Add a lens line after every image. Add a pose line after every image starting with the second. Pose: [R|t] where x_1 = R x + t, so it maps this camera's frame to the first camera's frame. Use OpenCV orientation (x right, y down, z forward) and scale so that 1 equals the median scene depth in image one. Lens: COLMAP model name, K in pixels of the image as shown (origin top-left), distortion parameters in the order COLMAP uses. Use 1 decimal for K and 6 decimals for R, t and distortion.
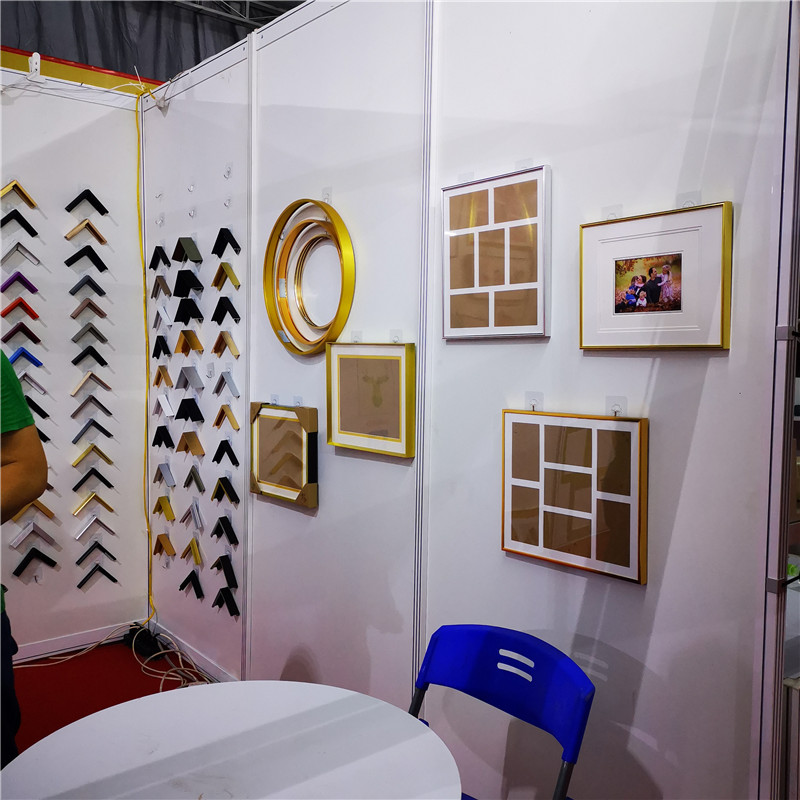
lens RADIAL K [[832.9, 0, 403.2], [0, 832.9, 398.8], [0, 0, 1]] dist [0.037432, 0.000000]
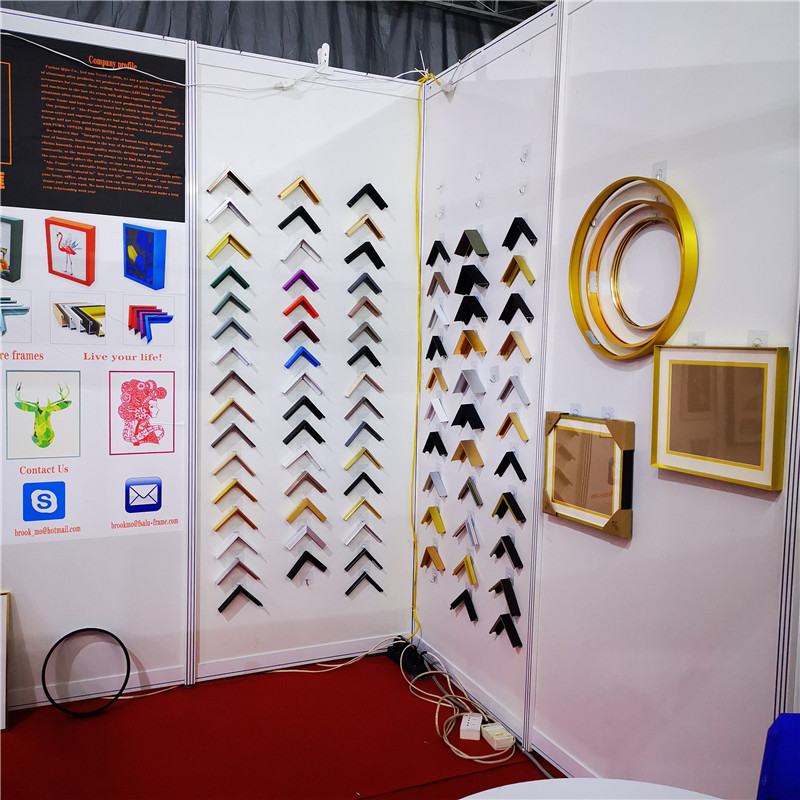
lens RADIAL K [[832.9, 0, 397.2], [0, 832.9, 405.7], [0, 0, 1]] dist [0.037432, 0.000000]
pose [[0.966310, 0.034139, -0.255105, -0.095091], [-0.033020, 0.999417, 0.008669, -0.003874], [0.255253, 0.000046, 0.966874, 0.085244]]
